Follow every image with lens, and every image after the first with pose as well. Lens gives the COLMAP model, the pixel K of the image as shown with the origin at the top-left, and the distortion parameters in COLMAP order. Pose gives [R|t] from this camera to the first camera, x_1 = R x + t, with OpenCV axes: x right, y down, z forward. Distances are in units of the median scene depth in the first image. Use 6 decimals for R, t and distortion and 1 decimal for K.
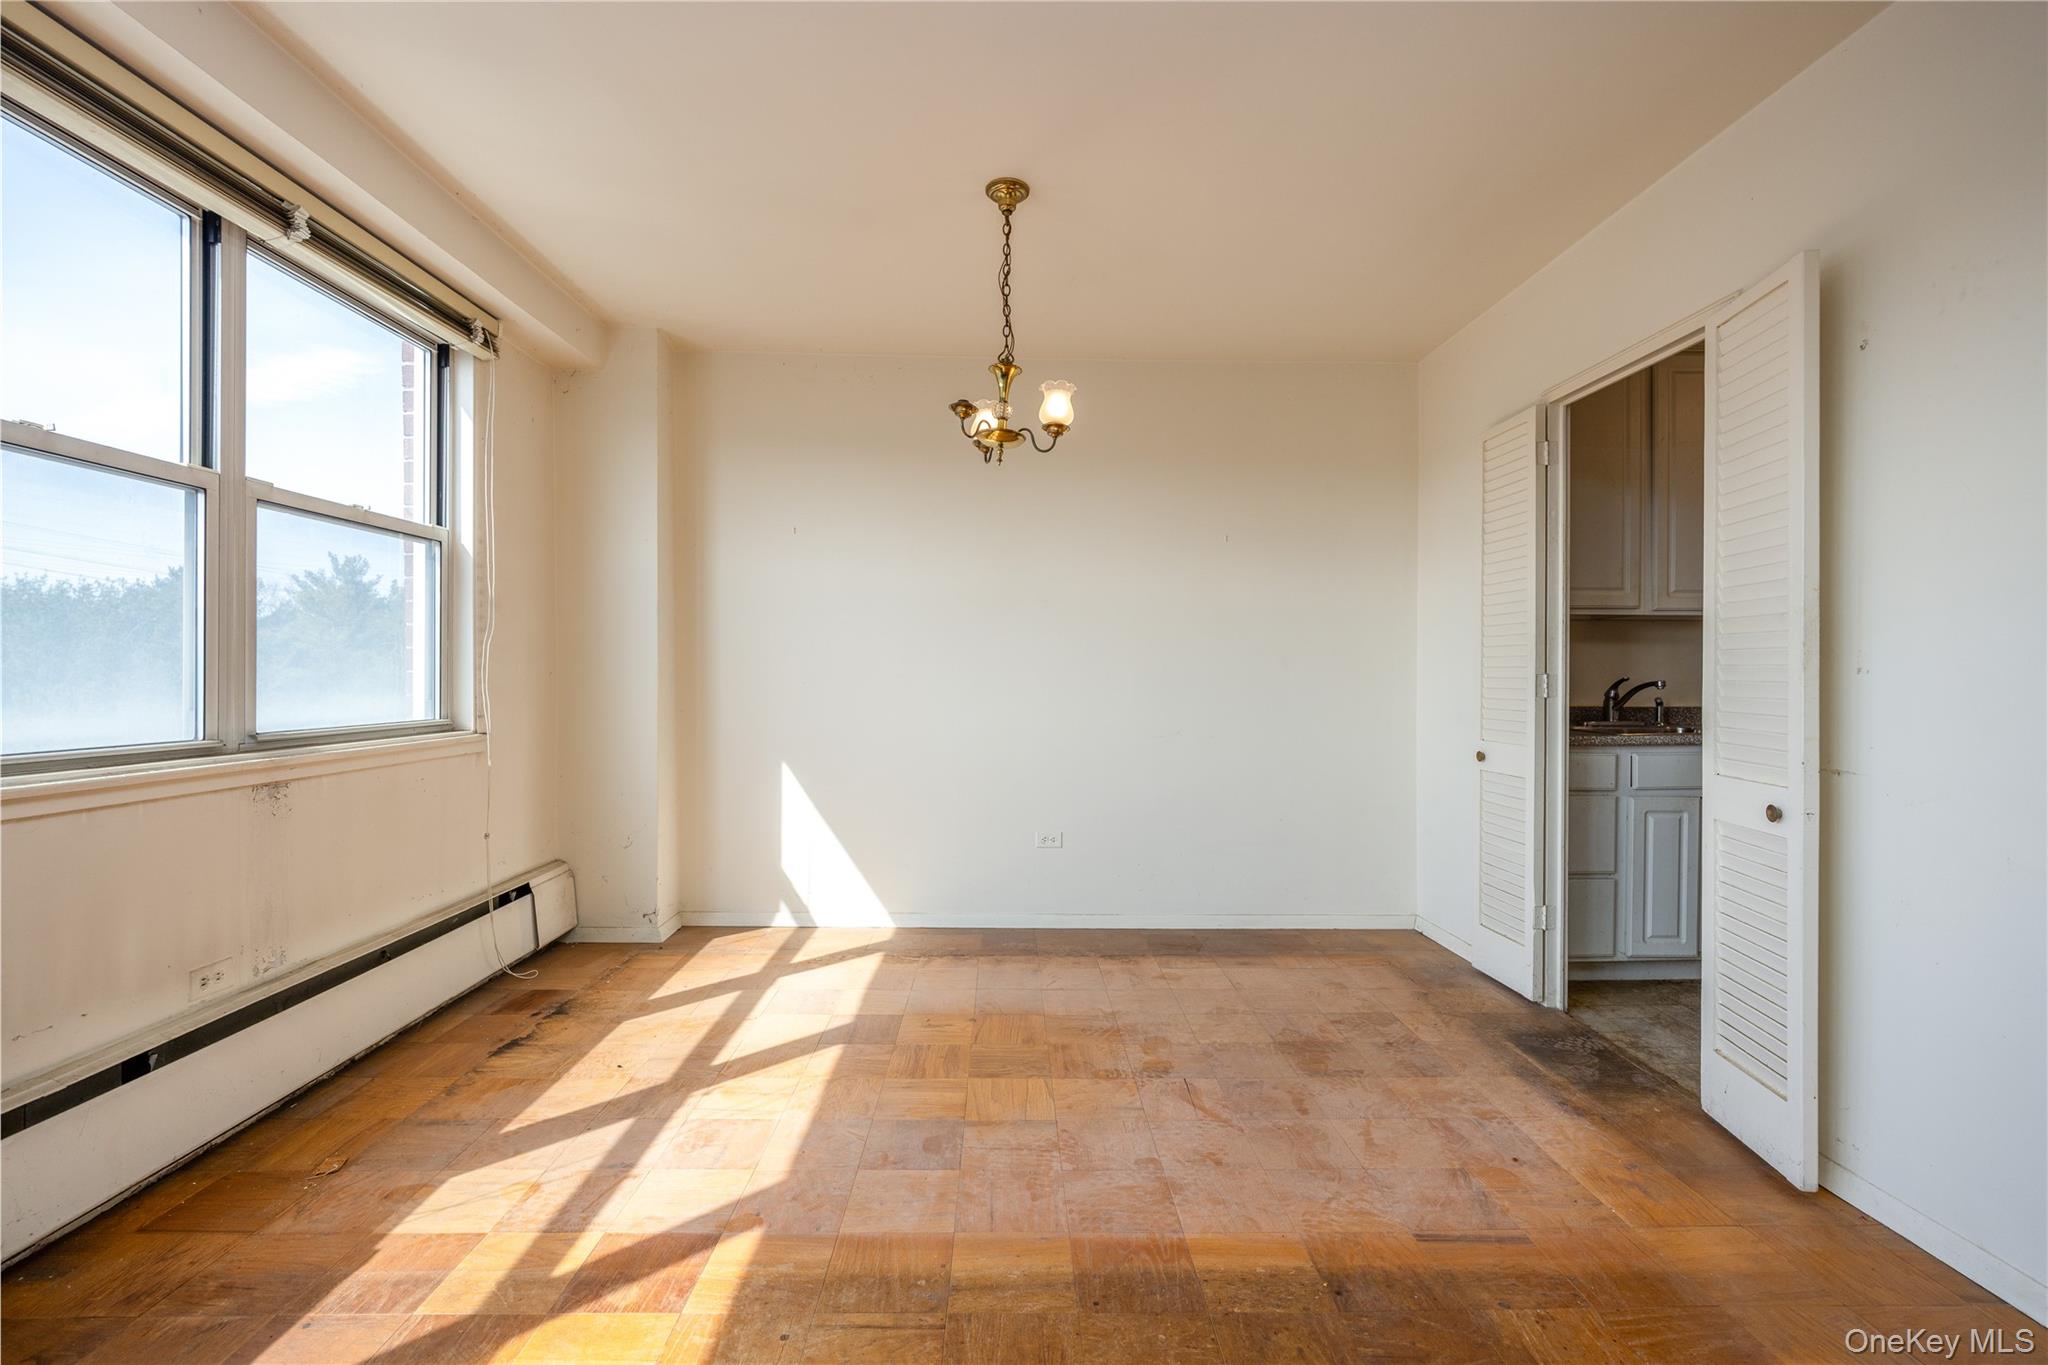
lens RADIAL K [[889.7, 0, 1009.4], [0, 889.7, 681.0], [0, 0, 1]] dist [-0.002832, -0.000239]
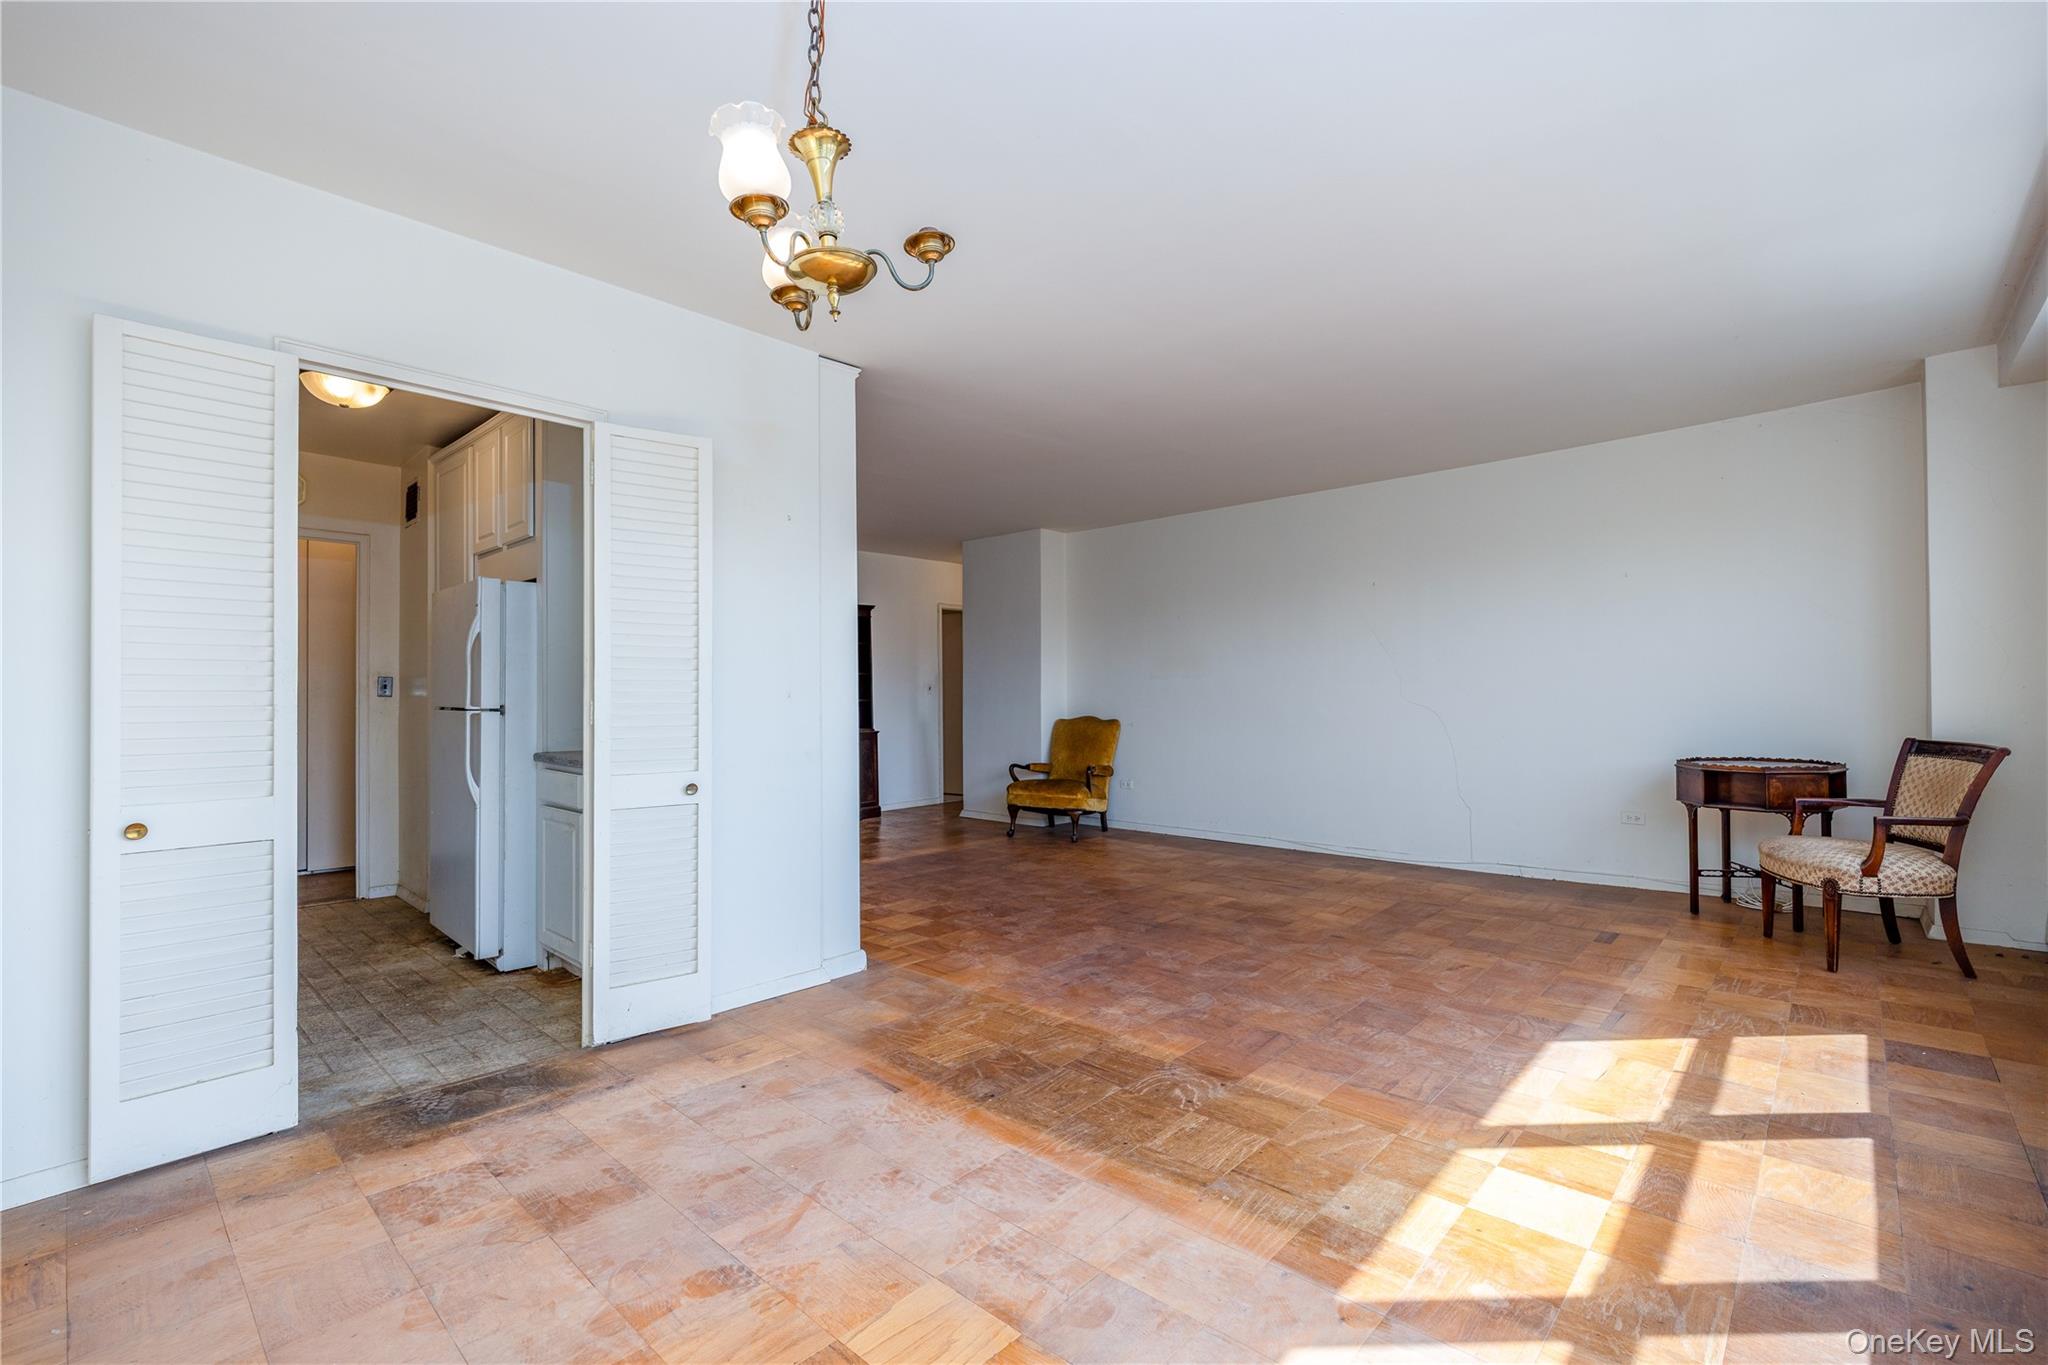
lens RADIAL K [[889.7, 0, 1030.6], [0, 889.7, 689.3], [0, 0, 1]] dist [-0.002832, -0.000239]
pose [[-0.727539, 0.003233, 0.686058, -0.516503], [0.008863, 0.999950, 0.004687, -0.020227], [-0.686009, 0.009491, -0.727531, 1.434413]]
